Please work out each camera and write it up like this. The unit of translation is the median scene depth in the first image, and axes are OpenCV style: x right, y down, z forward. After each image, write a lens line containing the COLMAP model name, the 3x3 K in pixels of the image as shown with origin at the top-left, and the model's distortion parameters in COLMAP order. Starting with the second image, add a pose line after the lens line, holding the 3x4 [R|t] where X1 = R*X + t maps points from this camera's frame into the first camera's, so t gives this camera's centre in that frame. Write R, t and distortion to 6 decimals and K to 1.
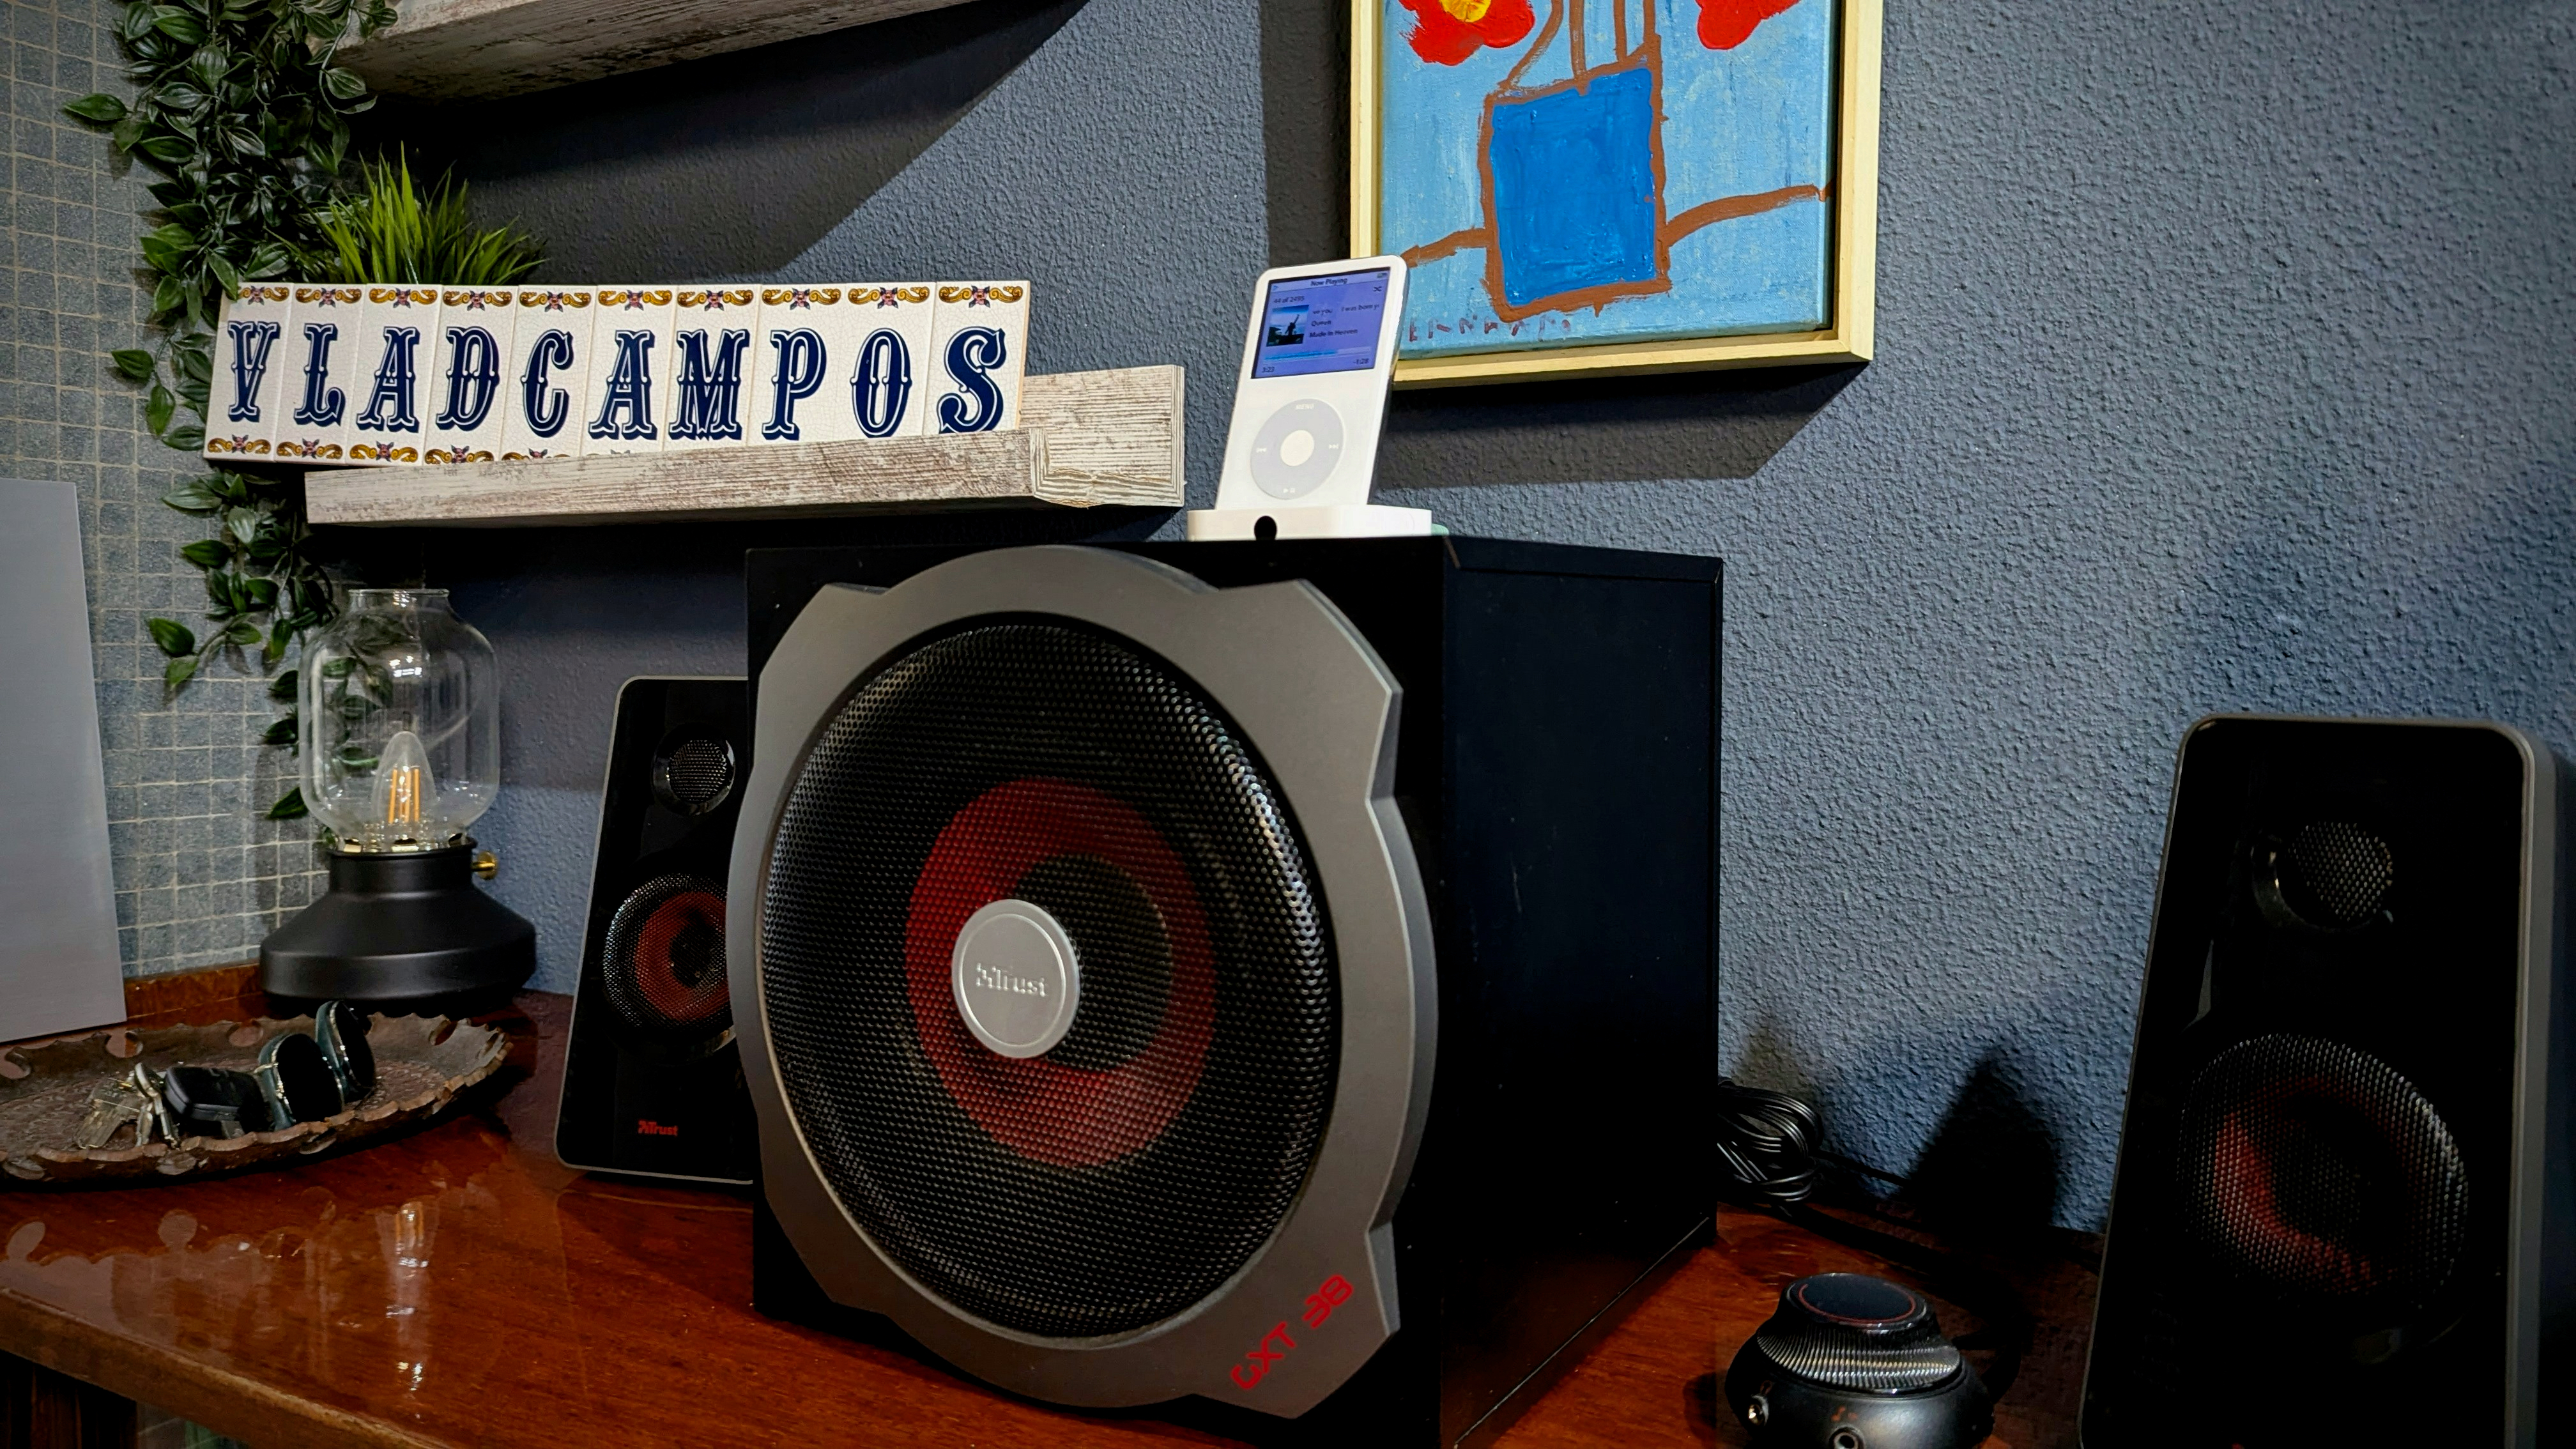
lens RADIAL K [[1805.4, 0, 1287.7], [0, 1805.4, 728.6], [0, 0, 1]] dist [0.004374, -0.000196]
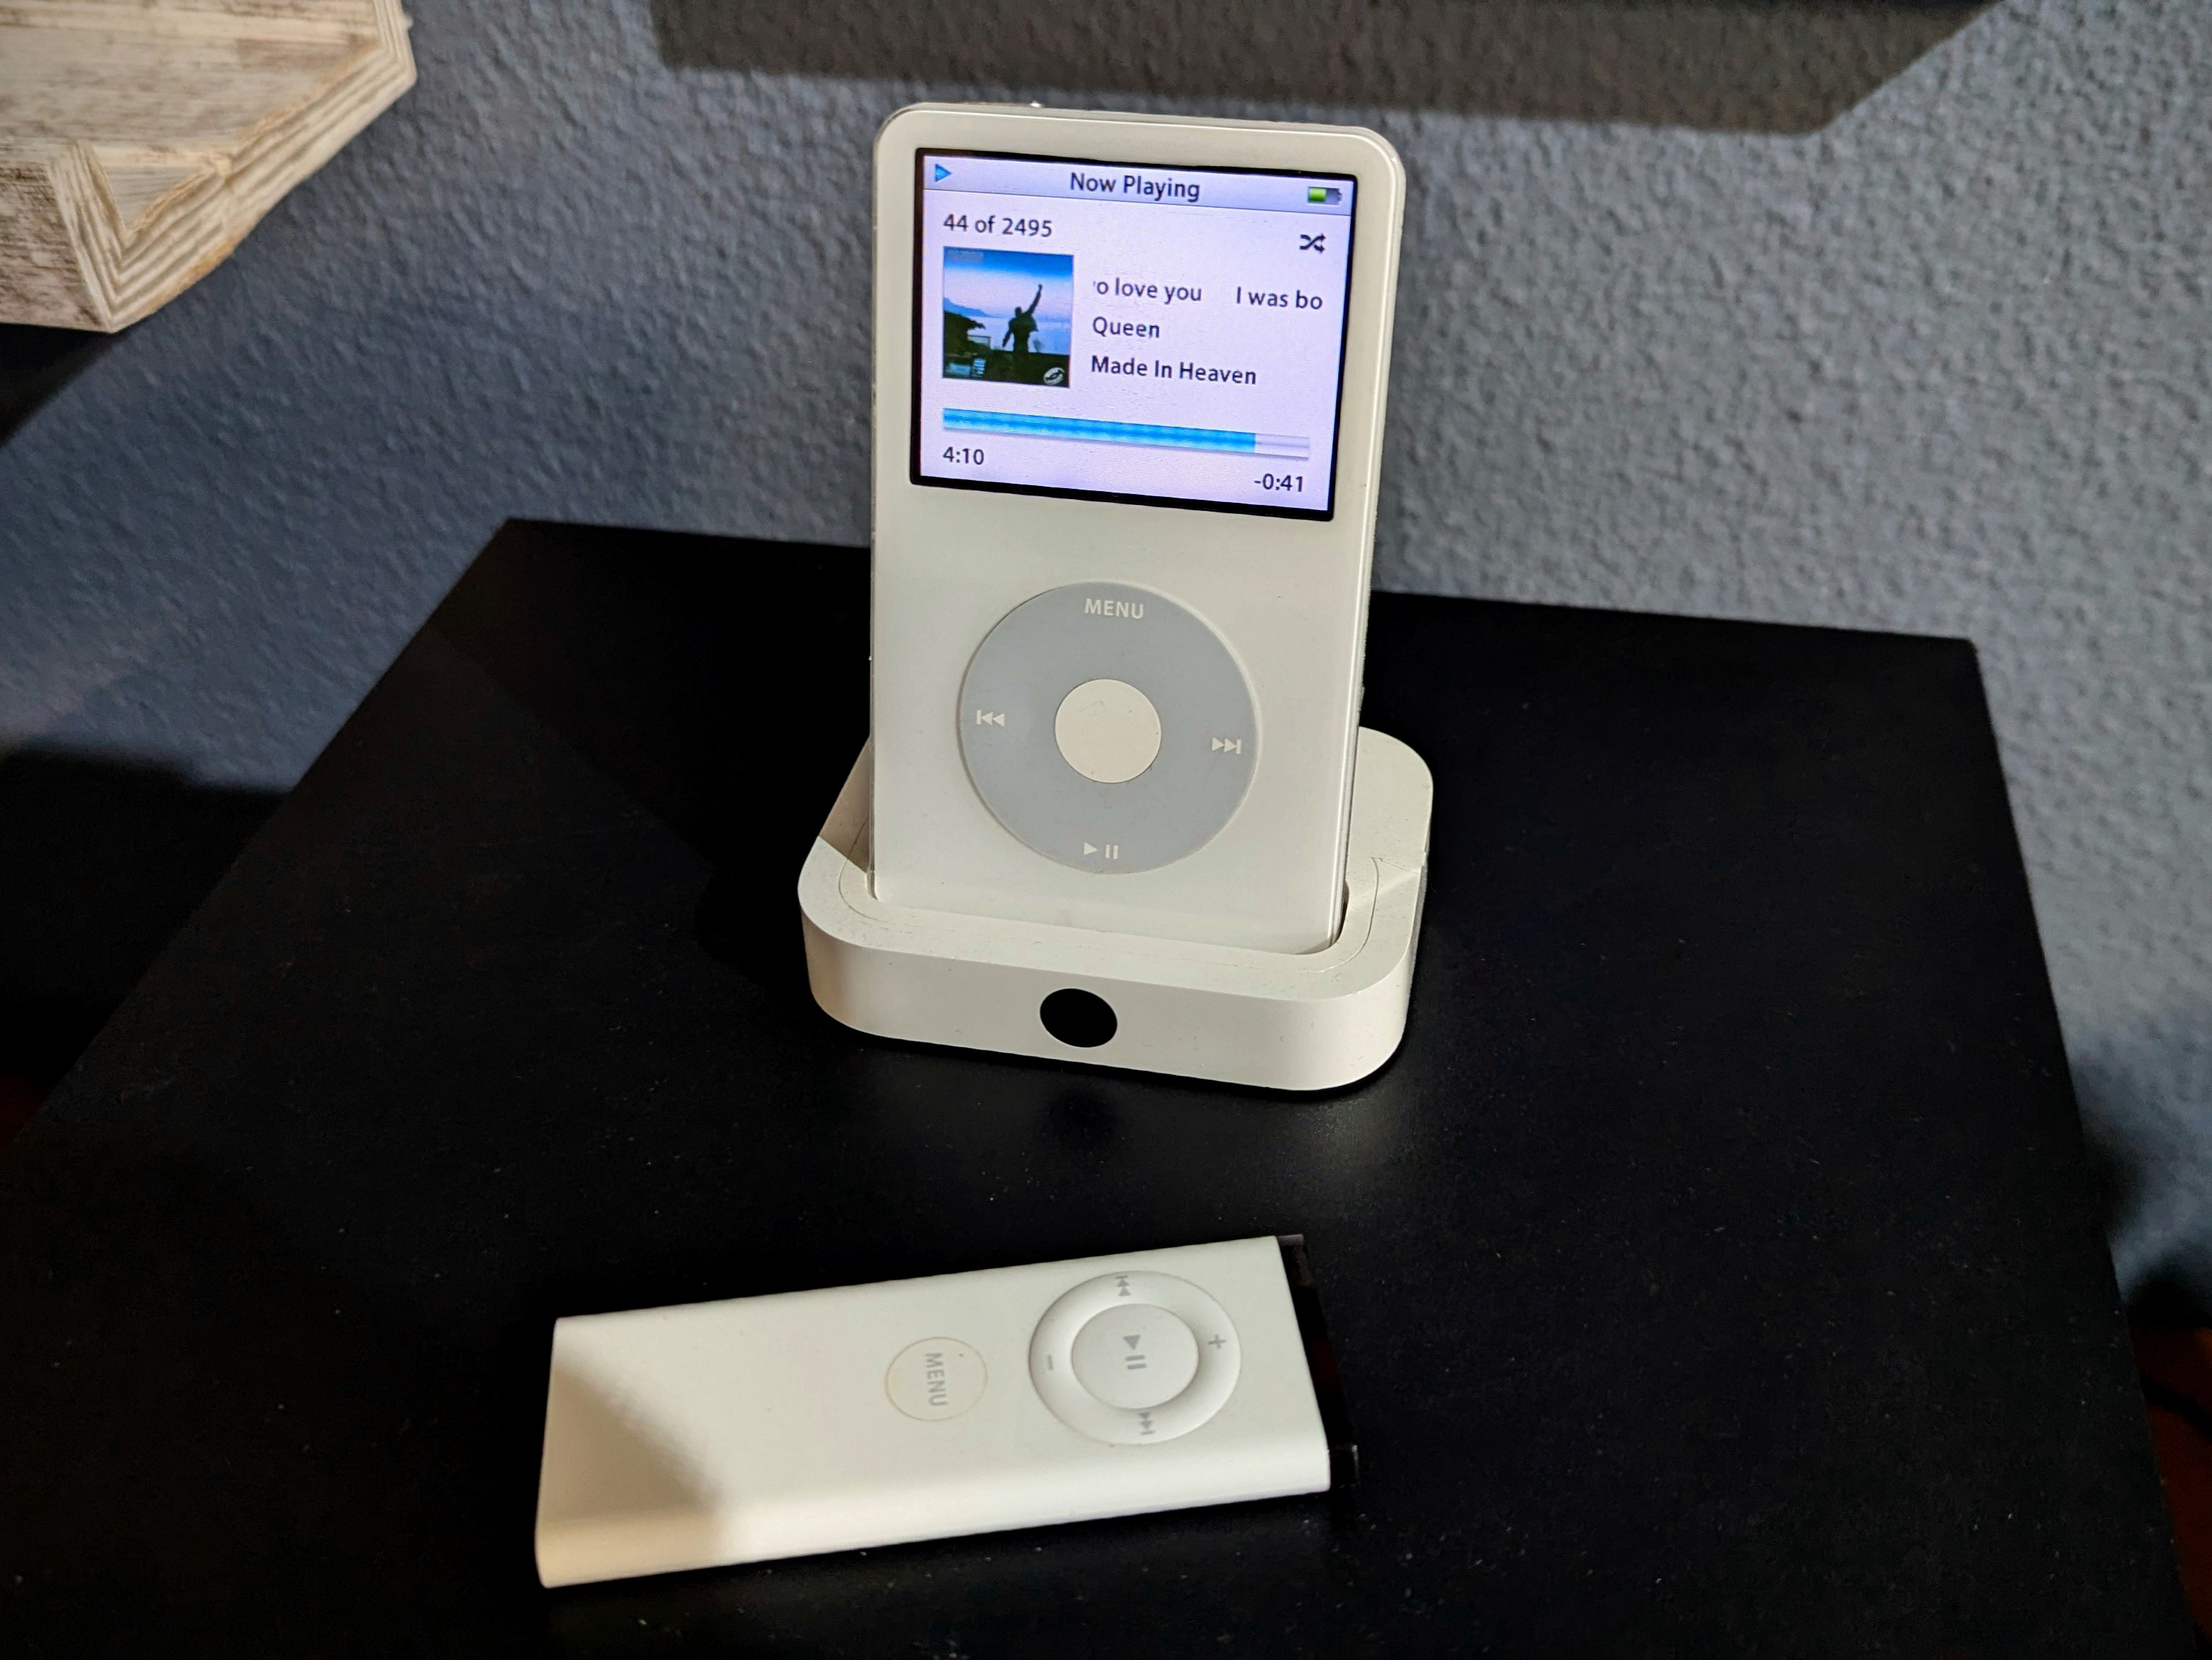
lens RADIAL K [[2033.8, 0, 1111.6], [0, 2033.8, 826.7], [0, 0, 1]] dist [-0.007851, 0.000000]
pose [[0.943299, -0.227501, 0.241724, -0.079164], [0.047305, 0.812905, 0.580471, -0.311971], [-0.328557, -0.536123, 0.777575, 0.575094]]
